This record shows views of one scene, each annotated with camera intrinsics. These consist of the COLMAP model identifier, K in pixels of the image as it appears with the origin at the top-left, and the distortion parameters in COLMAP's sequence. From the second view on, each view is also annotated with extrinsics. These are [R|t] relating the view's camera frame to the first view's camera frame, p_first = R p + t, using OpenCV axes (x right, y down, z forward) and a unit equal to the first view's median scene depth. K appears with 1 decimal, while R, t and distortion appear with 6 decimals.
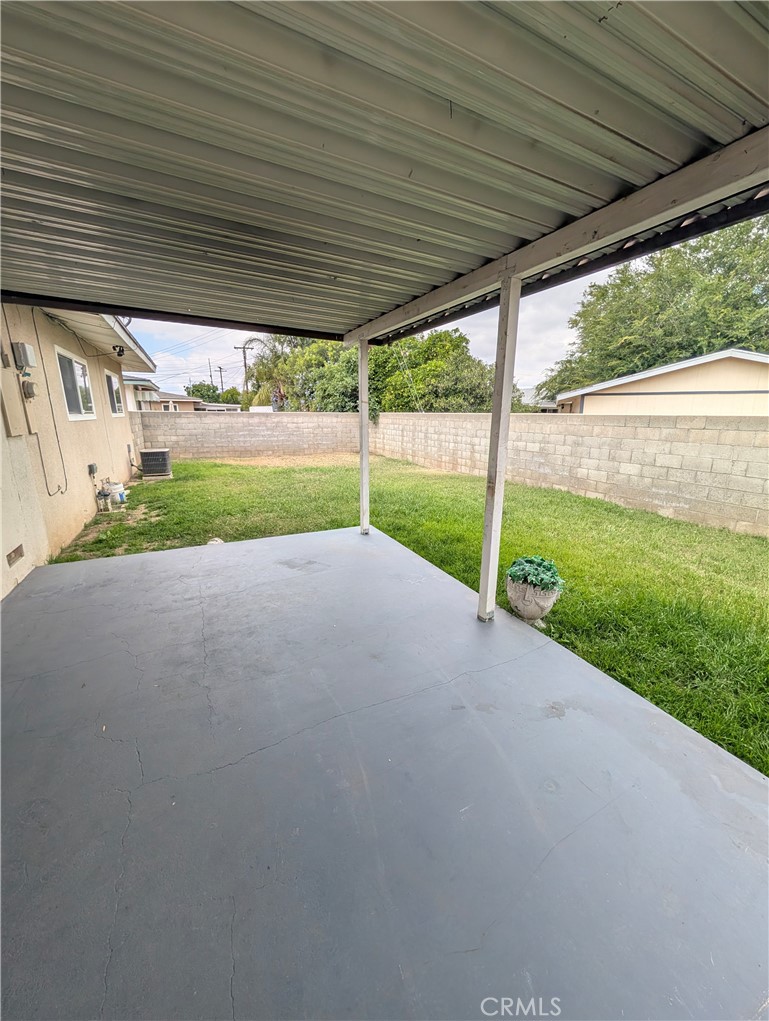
lens RADIAL K [[389.3, 0, 386.1], [0, 389.3, 510.3], [0, 0, 1]] dist [0.000505, -0.000288]
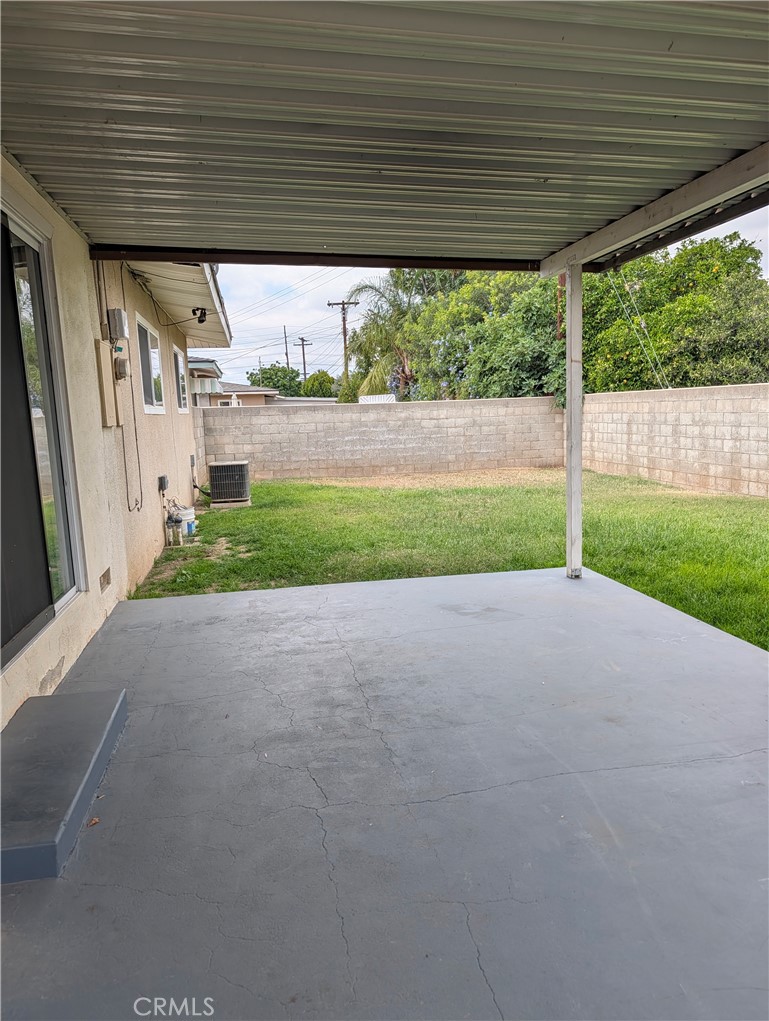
lens RADIAL K [[730.1, 0, 386.9], [0, 730.1, 513.0], [0, 0, 1]] dist [0.025474, -0.012321]
pose [[0.964051, -0.002206, -0.265707, -0.028425], [-0.025128, 0.994727, -0.099430, 0.070295], [0.264525, 0.102532, 0.958913, -0.143561]]
